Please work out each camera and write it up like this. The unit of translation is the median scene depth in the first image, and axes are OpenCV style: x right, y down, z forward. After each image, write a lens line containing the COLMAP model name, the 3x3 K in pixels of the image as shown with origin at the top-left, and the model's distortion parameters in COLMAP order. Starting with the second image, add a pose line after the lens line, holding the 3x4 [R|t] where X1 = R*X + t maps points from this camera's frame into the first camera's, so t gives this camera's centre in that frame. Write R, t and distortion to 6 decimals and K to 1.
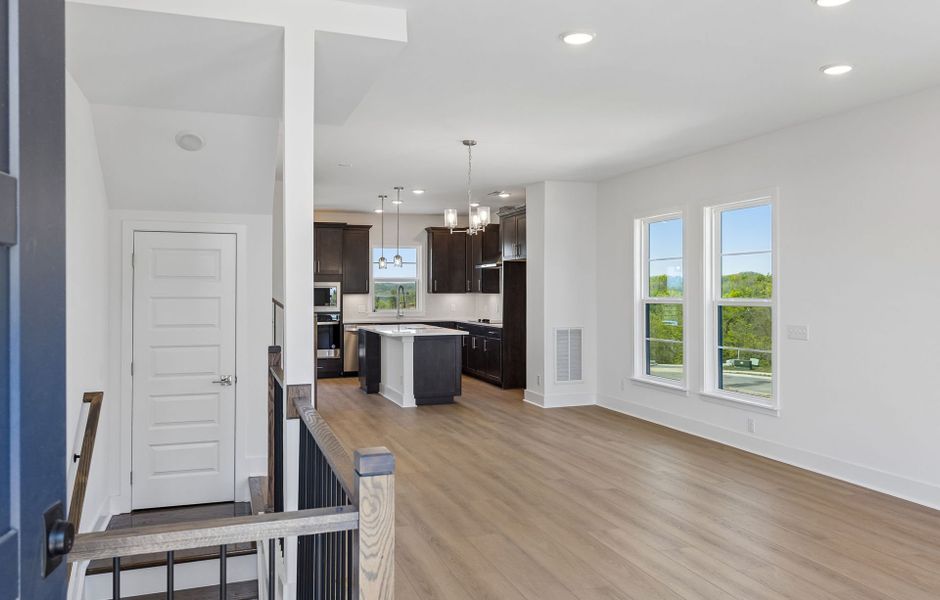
lens RADIAL K [[506.2, 0, 468.5], [0, 506.2, 296.4], [0, 0, 1]] dist [0.000052, 0.000179]
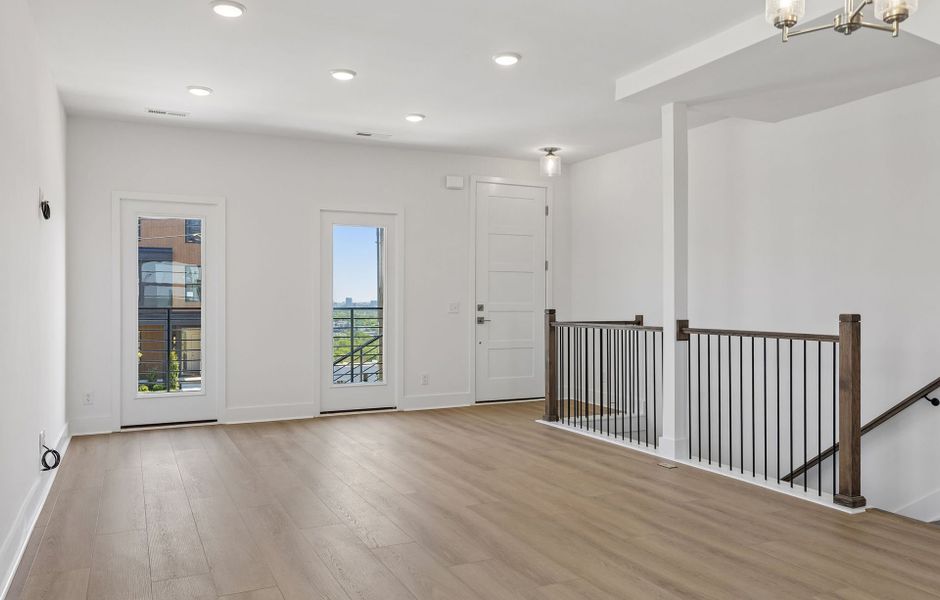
lens RADIAL K [[739.3, 0, 472.5], [0, 739.3, 300.3], [0, 0, 1]] dist [0.014948, 0.000991]
pose [[-0.984432, 0.007861, -0.175592, 0.461923], [0.009817, 0.999899, -0.010274, 0.081459], [0.175493, -0.011837, -0.984409, 2.069905]]
